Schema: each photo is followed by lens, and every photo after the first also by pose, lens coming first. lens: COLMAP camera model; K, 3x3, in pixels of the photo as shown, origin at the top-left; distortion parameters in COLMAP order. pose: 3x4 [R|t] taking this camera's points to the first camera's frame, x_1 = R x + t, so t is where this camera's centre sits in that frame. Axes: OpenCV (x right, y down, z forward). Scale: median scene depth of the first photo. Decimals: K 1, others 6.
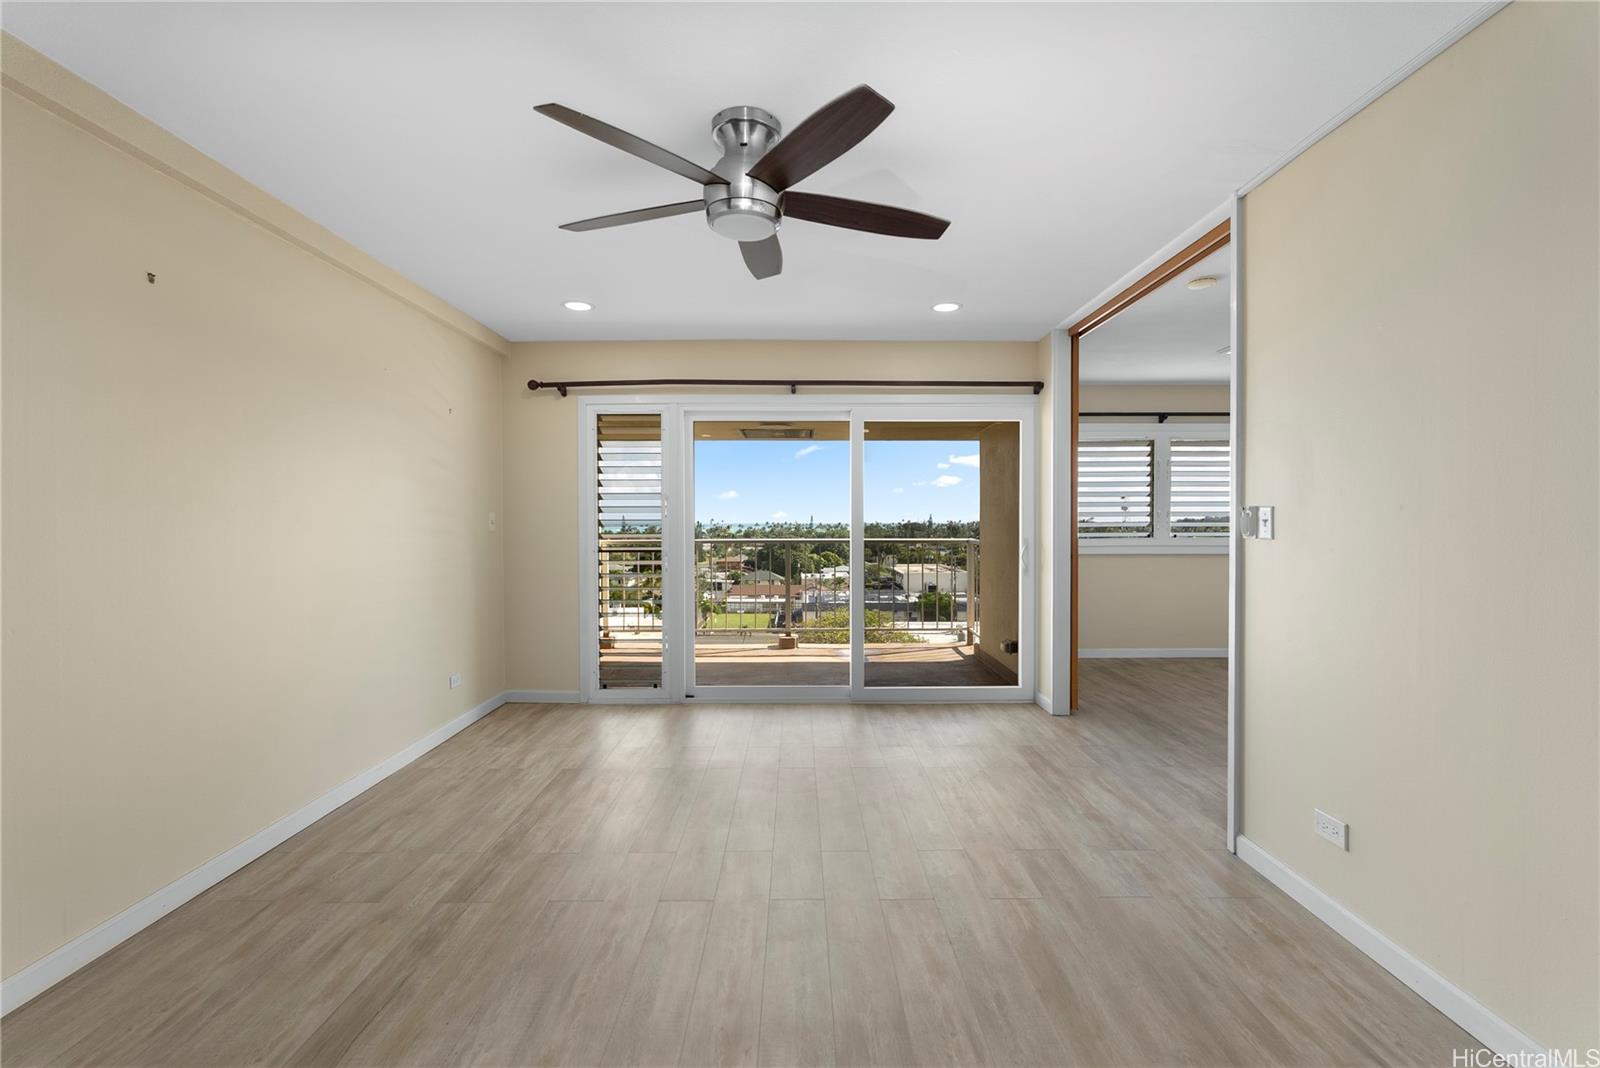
lens RADIAL K [[716.0, 0, 804.7], [0, 716.0, 531.1], [0, 0, 1]] dist [-0.000820, -0.000173]
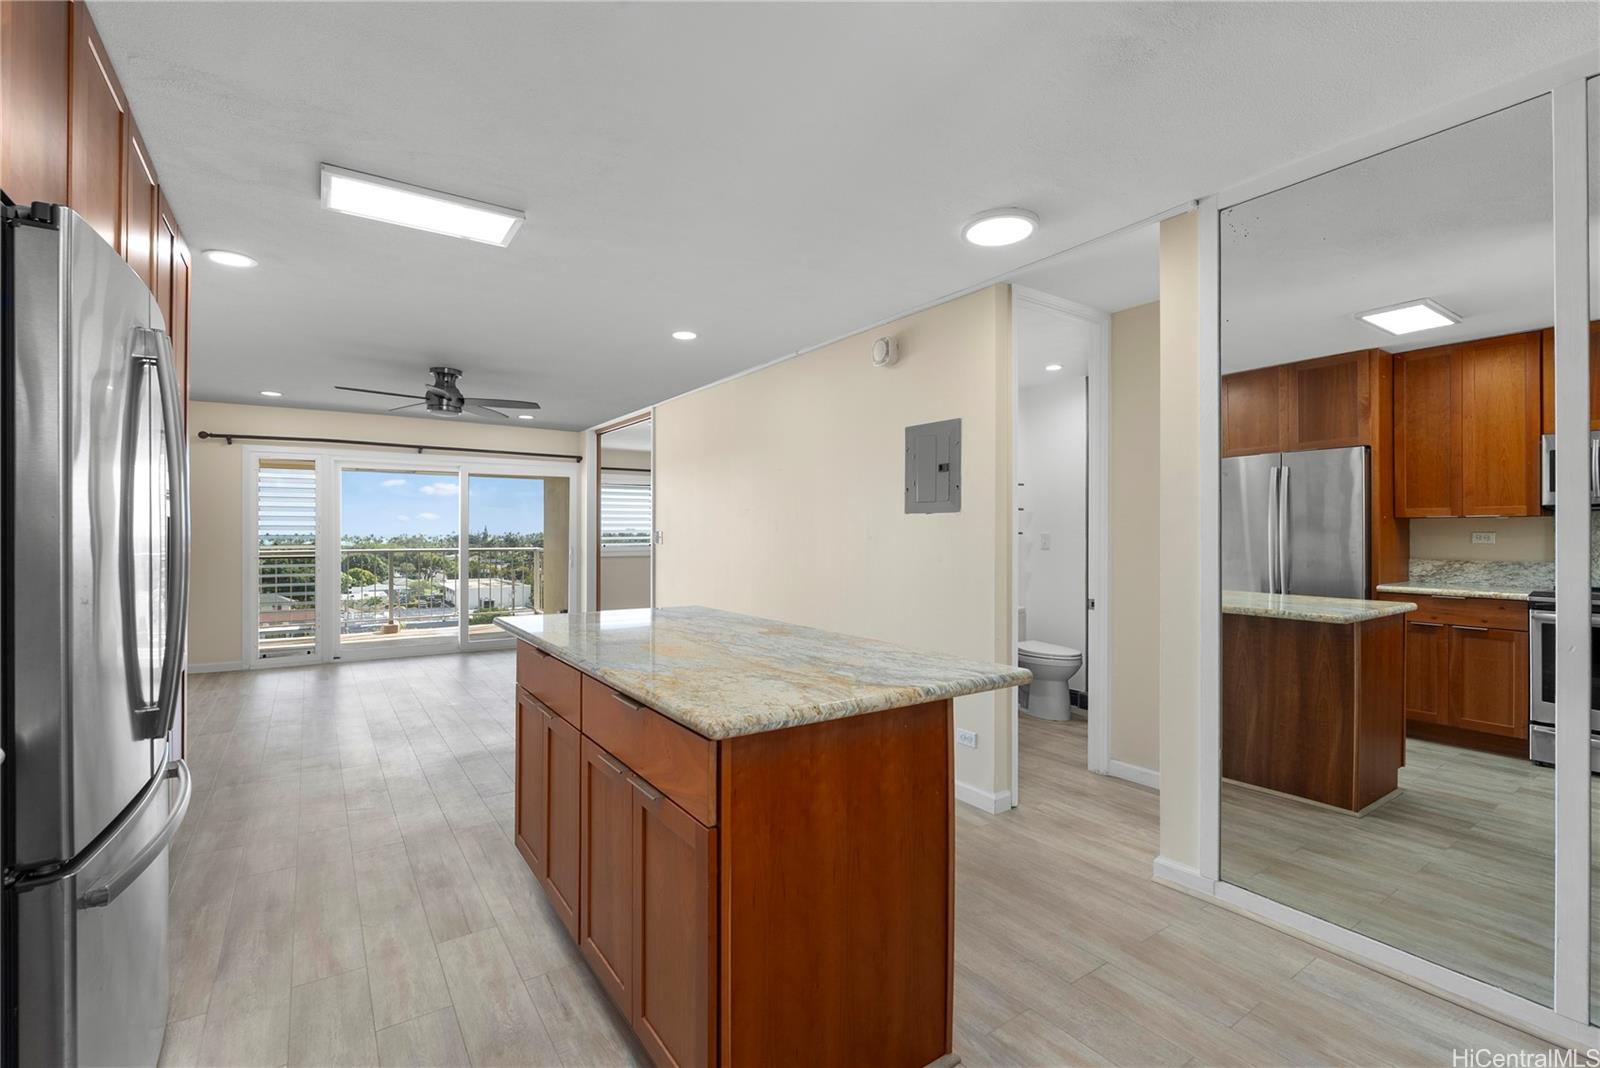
lens RADIAL K [[716.0, 0, 804.7], [0, 716.0, 531.1], [0, 0, 1]] dist [-0.000820, -0.000173]
pose [[0.829039, 0.003288, 0.559181, -0.111965], [0.006004, 0.999873, -0.014780, 0.001760], [-0.559159, 0.015610, 0.828914, -0.434926]]
